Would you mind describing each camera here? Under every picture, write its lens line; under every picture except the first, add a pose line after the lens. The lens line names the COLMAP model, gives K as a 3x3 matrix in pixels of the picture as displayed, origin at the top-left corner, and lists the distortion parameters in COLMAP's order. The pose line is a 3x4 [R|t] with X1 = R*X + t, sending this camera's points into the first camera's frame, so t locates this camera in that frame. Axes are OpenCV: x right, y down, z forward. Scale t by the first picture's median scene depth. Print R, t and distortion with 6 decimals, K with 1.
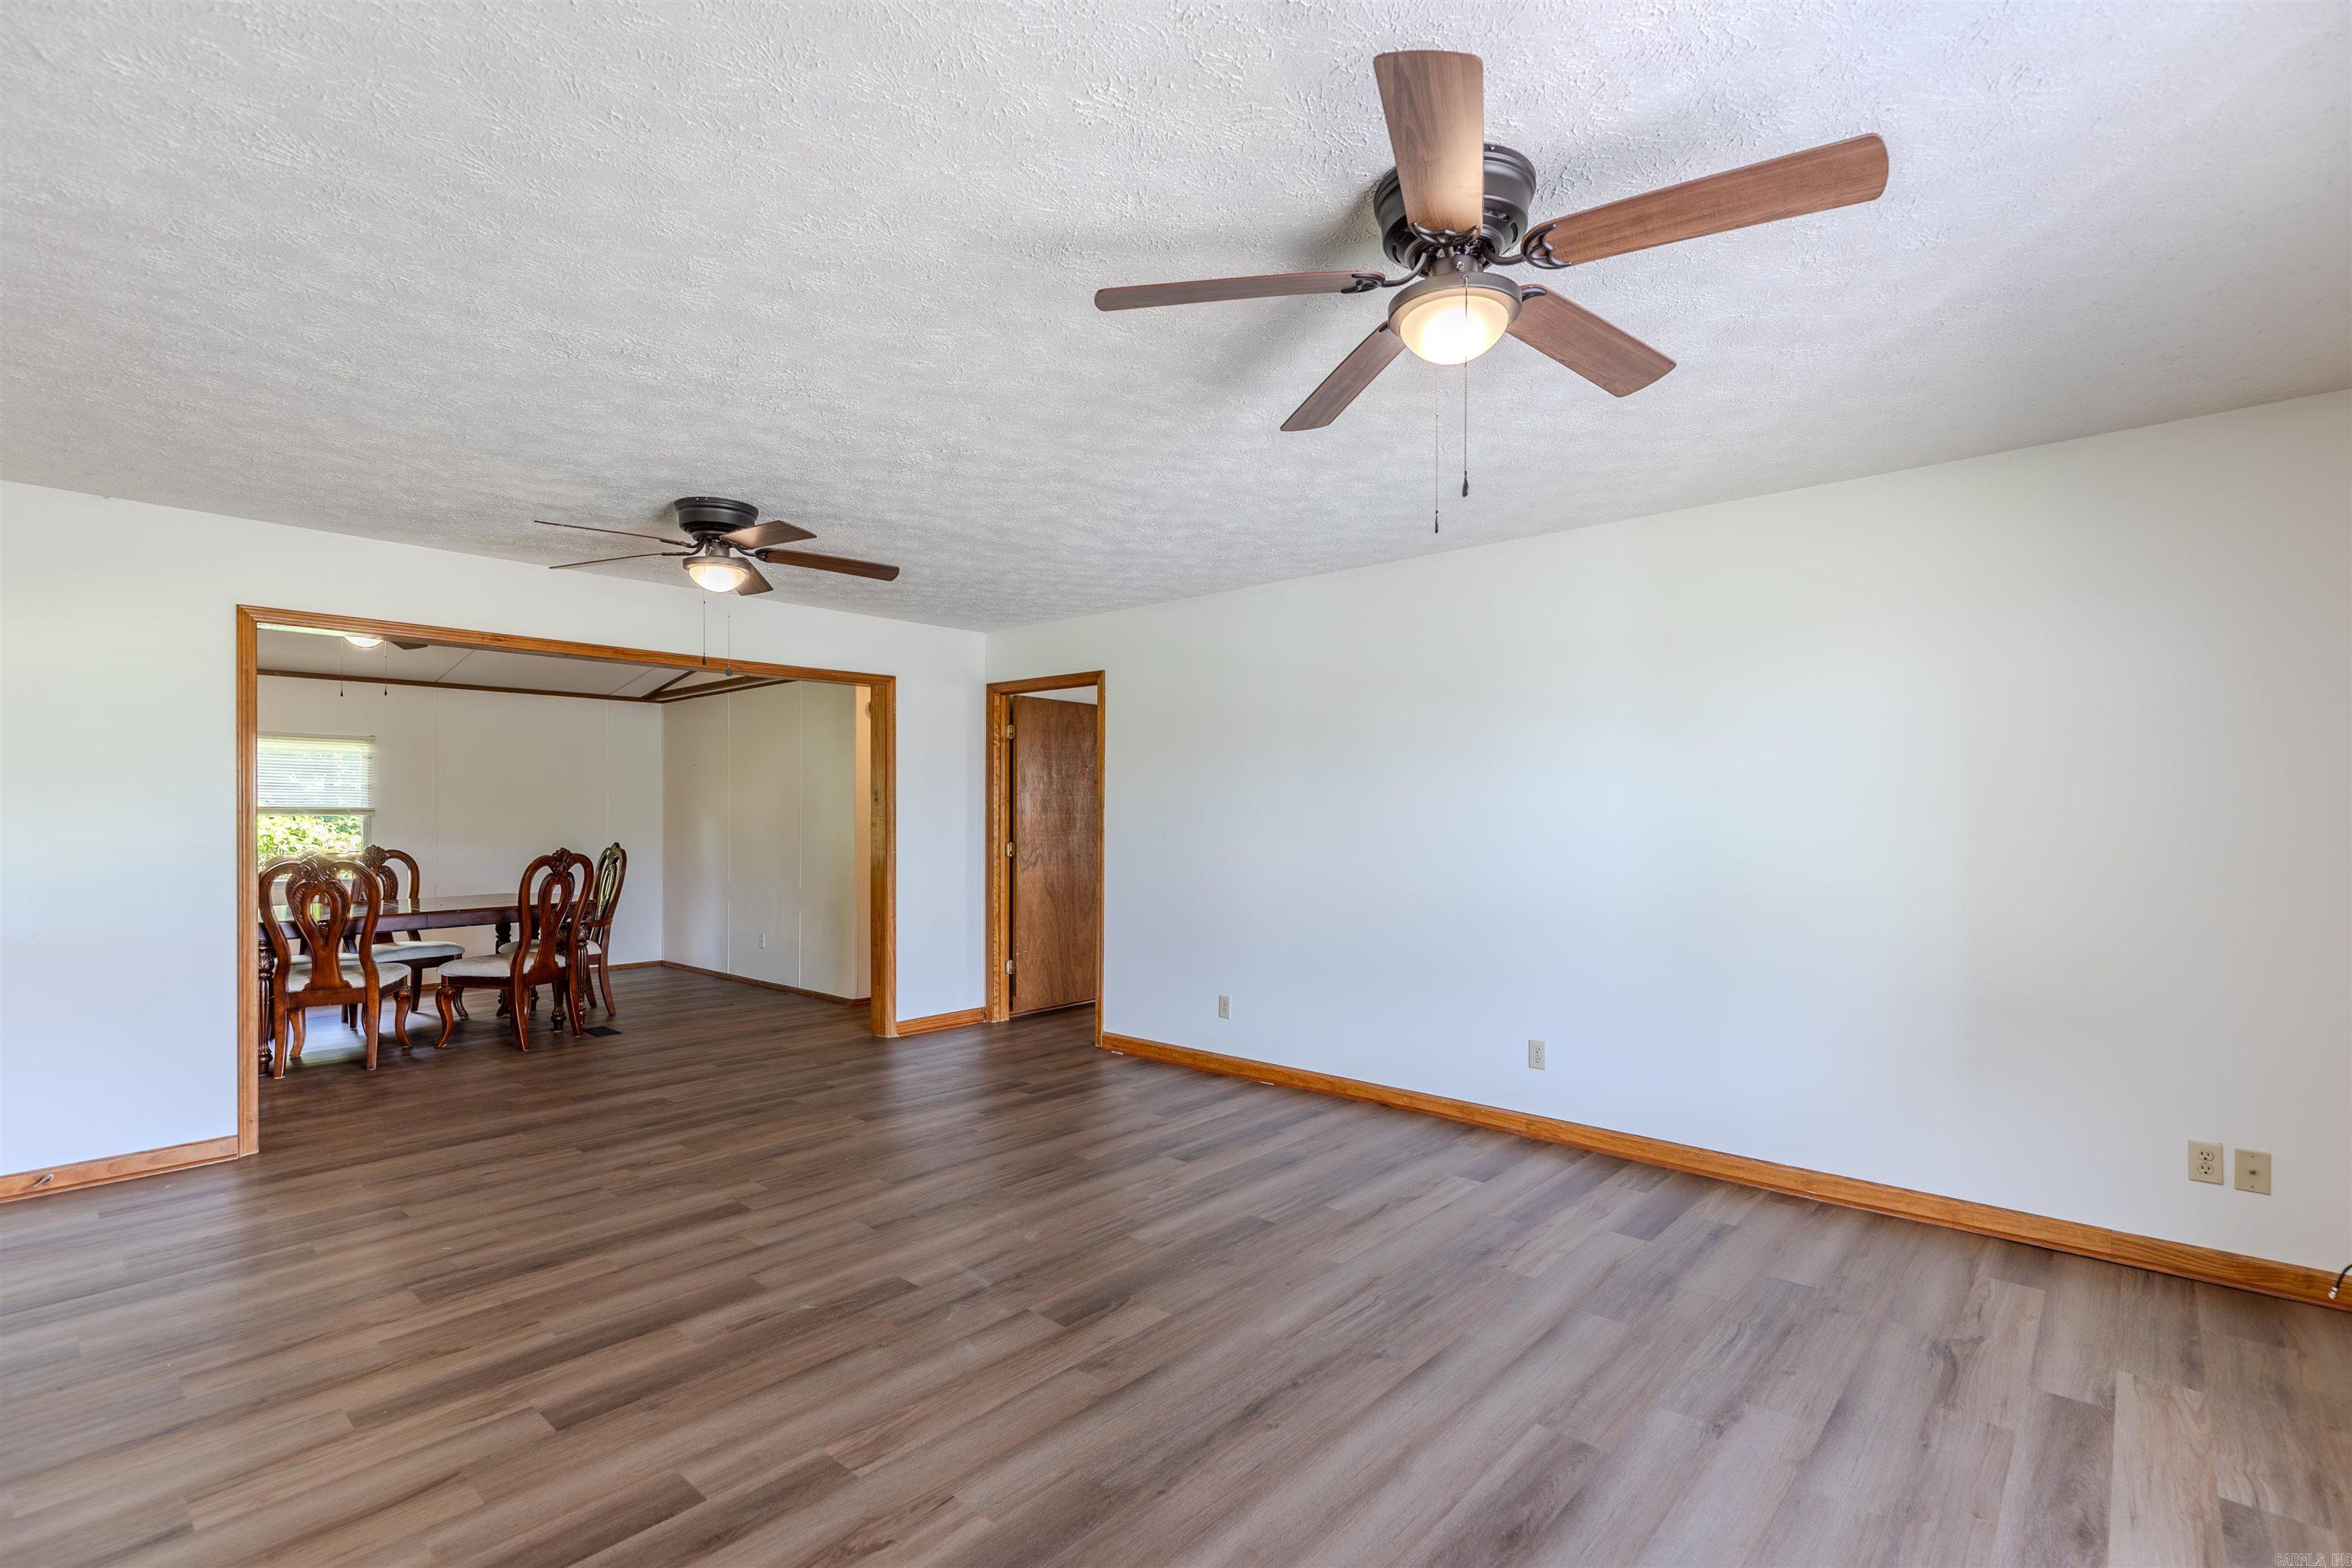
lens RADIAL K [[1083.4, 0, 1206.8], [0, 1083.4, 807.3], [0, 0, 1]] dist [0.012365, -0.003981]
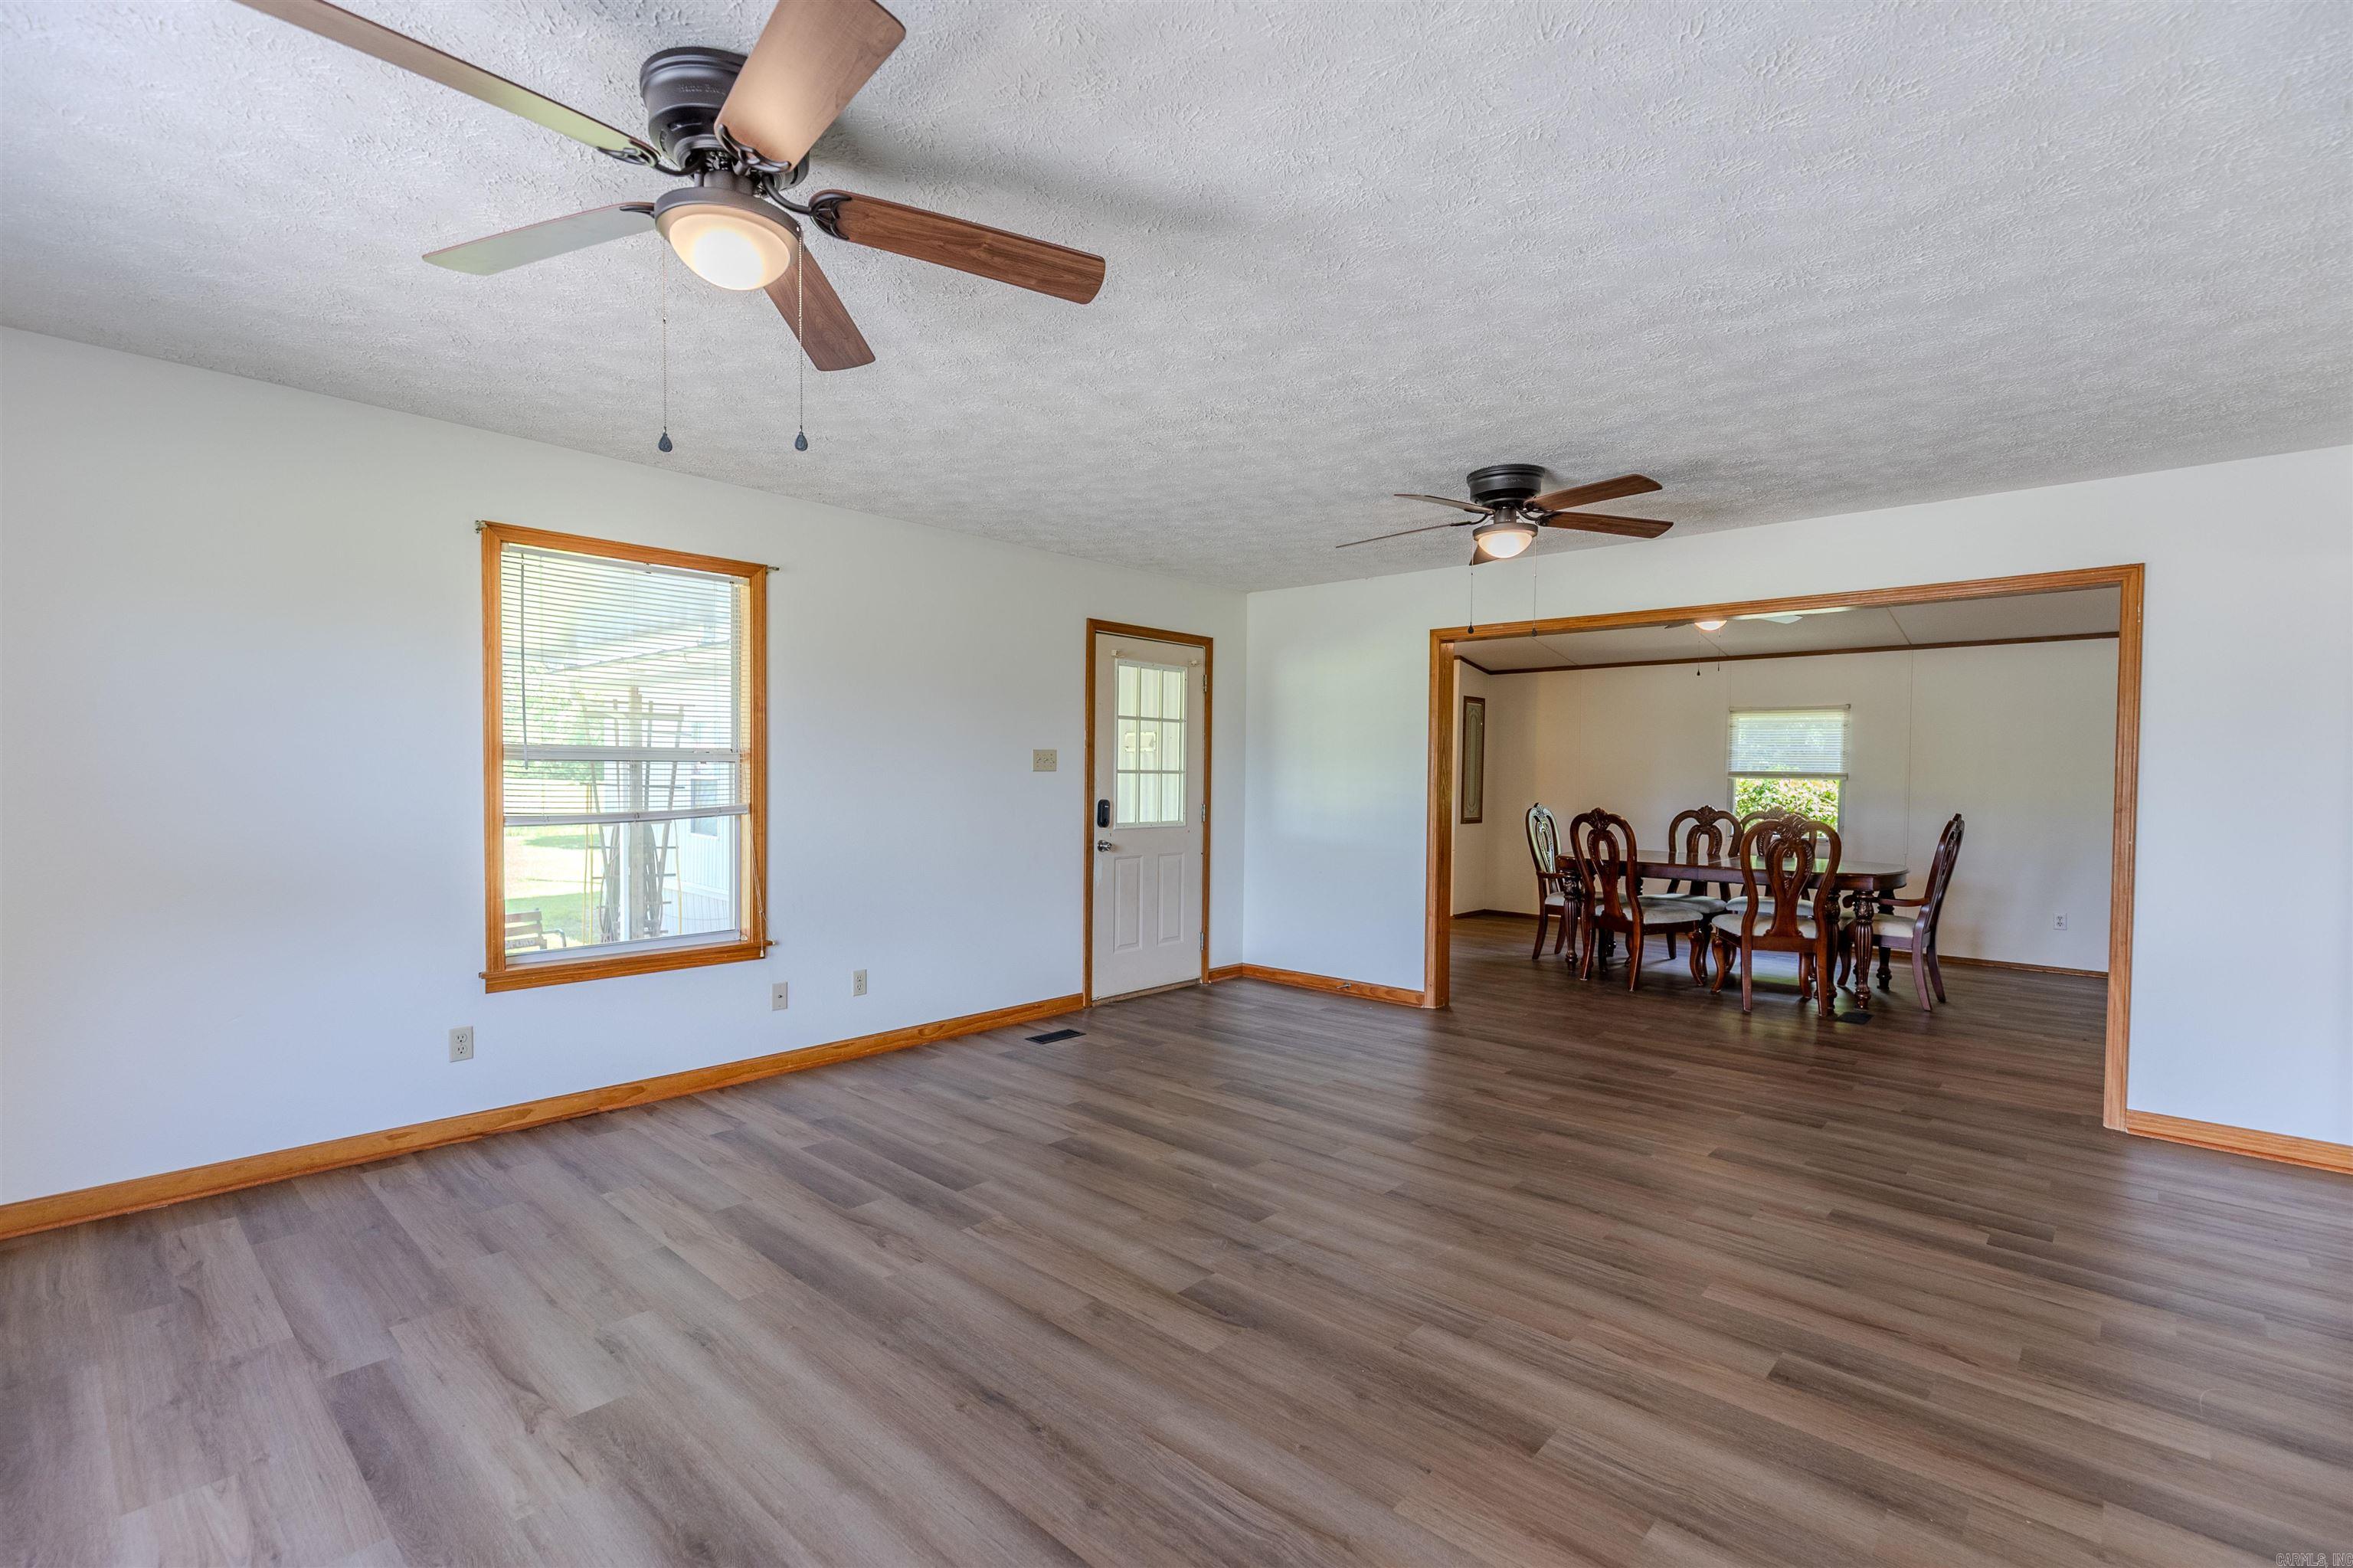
lens RADIAL K [[1083.9, 0, 1155.8], [0, 1083.9, 795.2], [0, 0, 1]] dist [0.012365, -0.003981]
pose [[-0.044137, 0.024786, -0.998718, 0.768824], [-0.009185, 0.999640, 0.025215, 0.003438], [0.998983, 0.010287, -0.043894, 0.932781]]
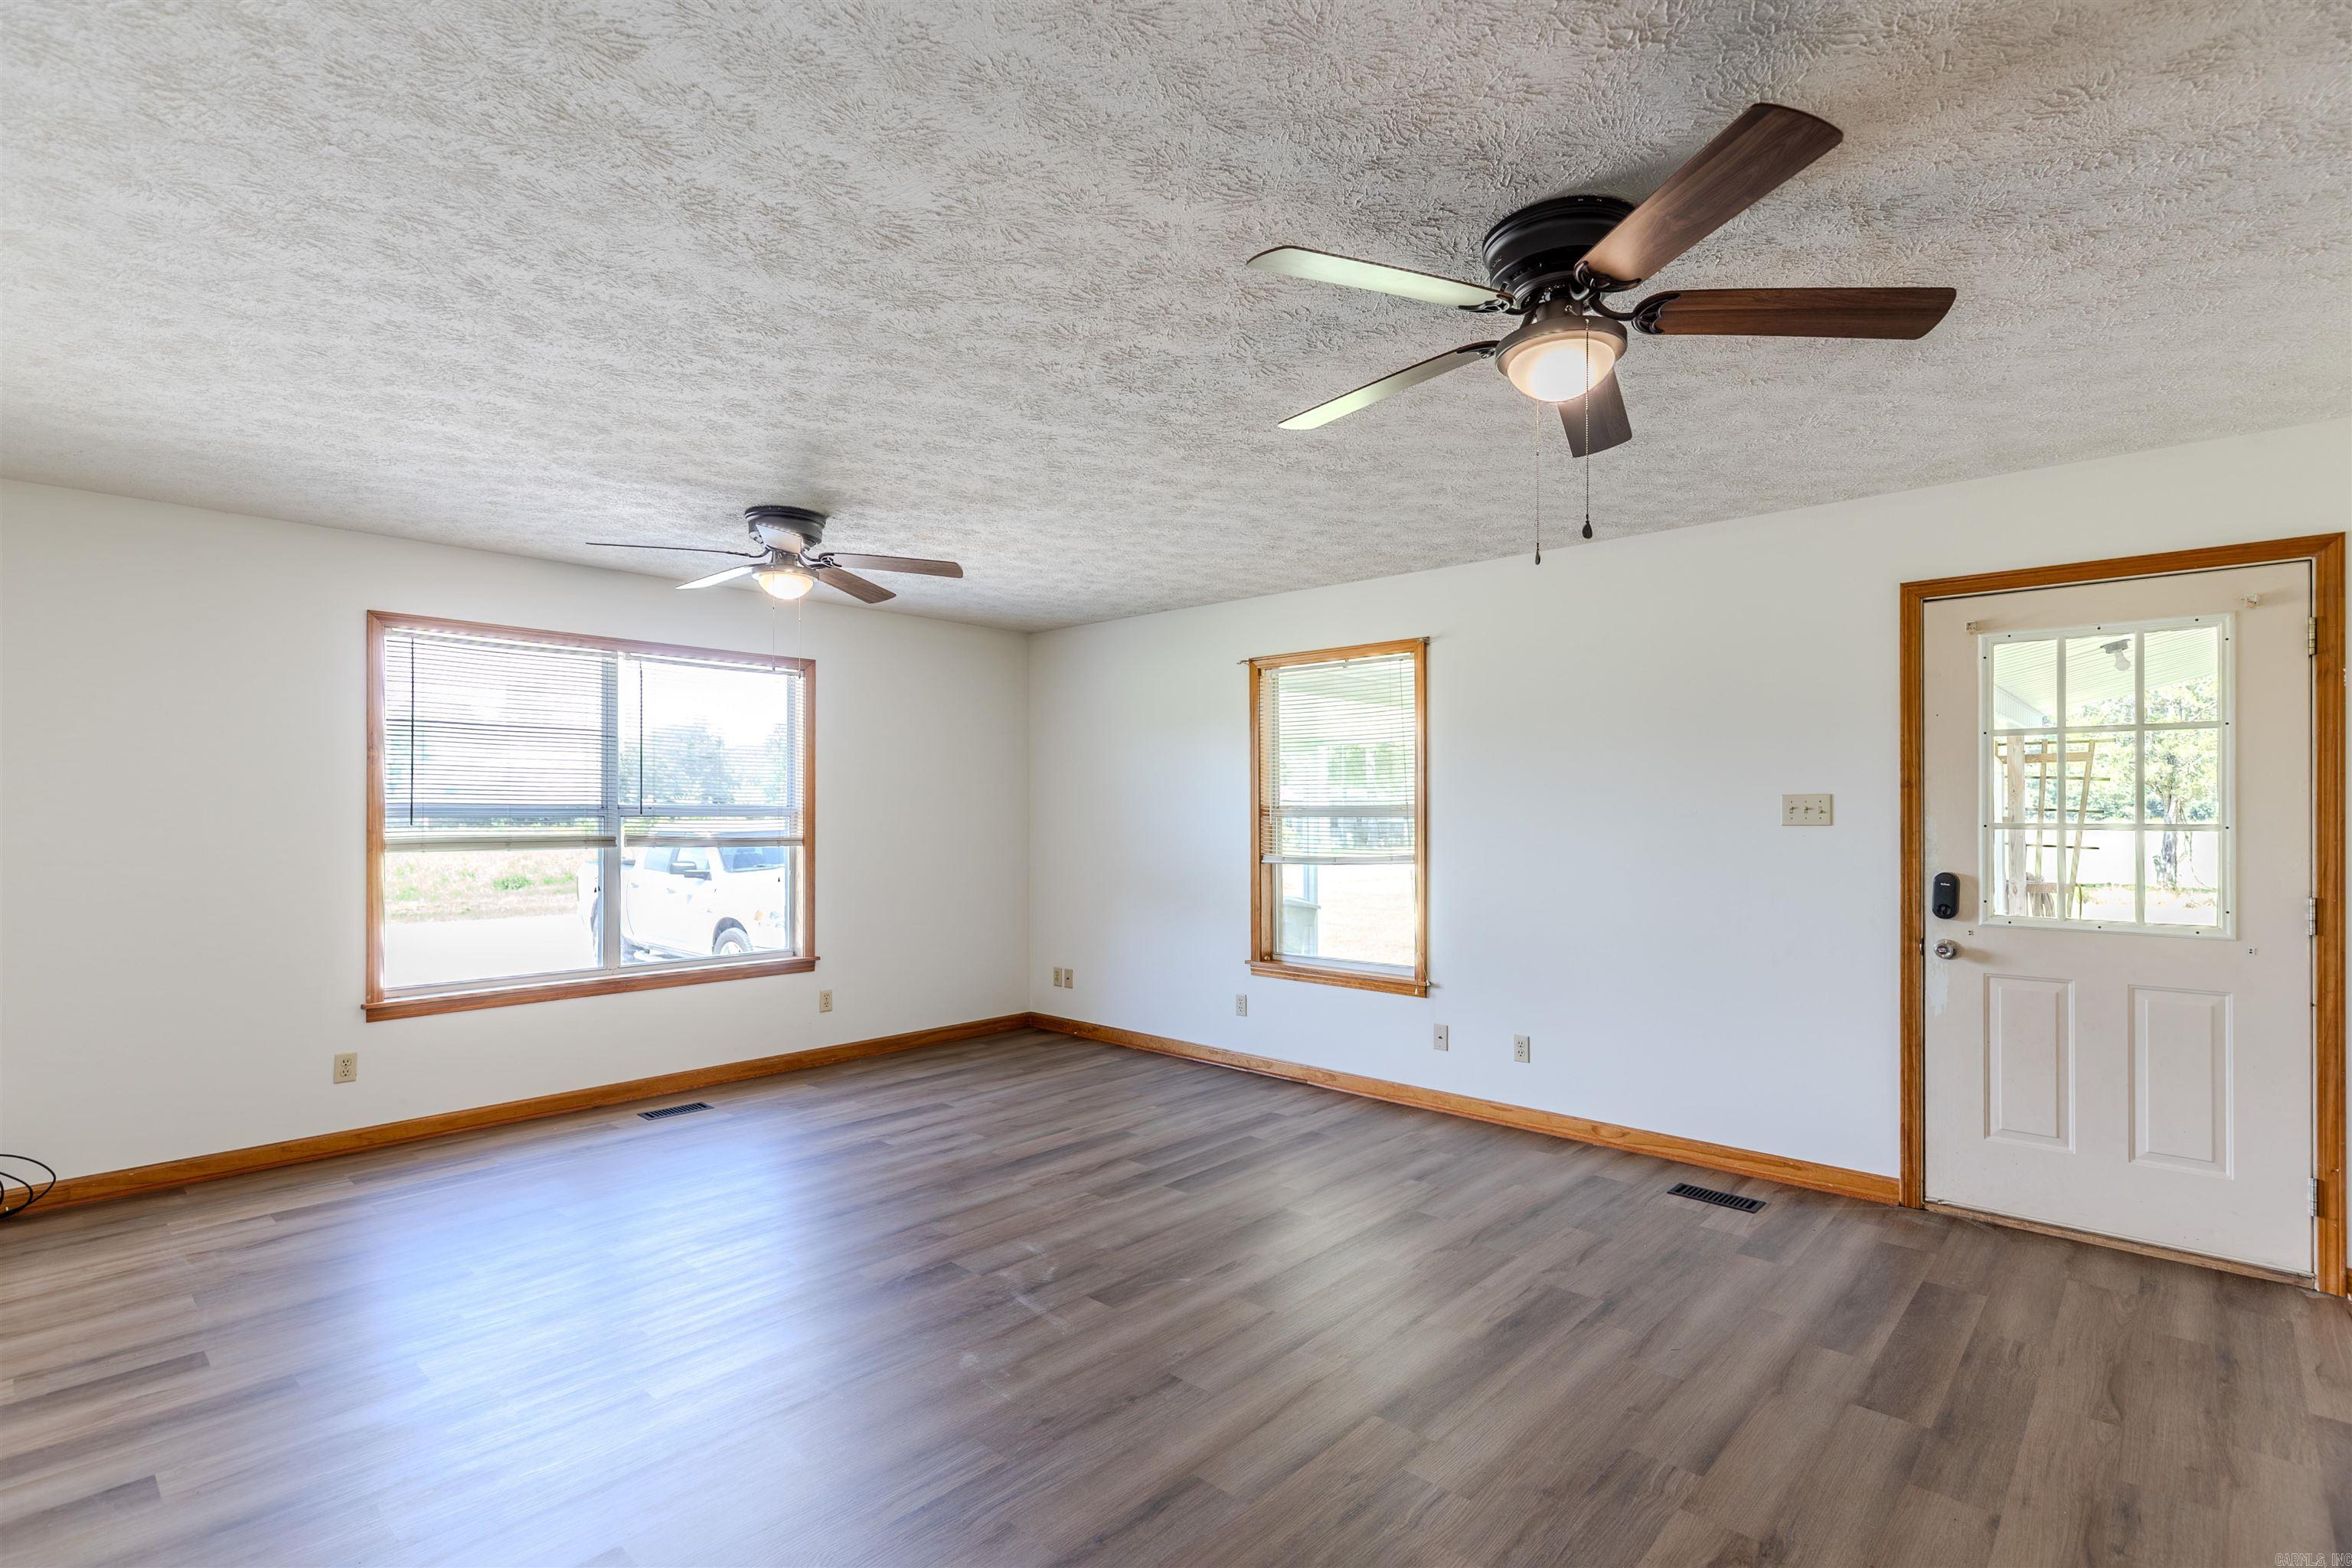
lens RADIAL K [[1083.4, 0, 1166.9], [0, 1083.4, 811.8], [0, 0, 1]] dist [0.012365, -0.003981]
pose [[-0.999192, -0.004565, 0.039940, -0.368974], [-0.004889, 0.999956, -0.008033, 0.007688], [-0.039901, -0.008222, -0.999170, 1.964152]]
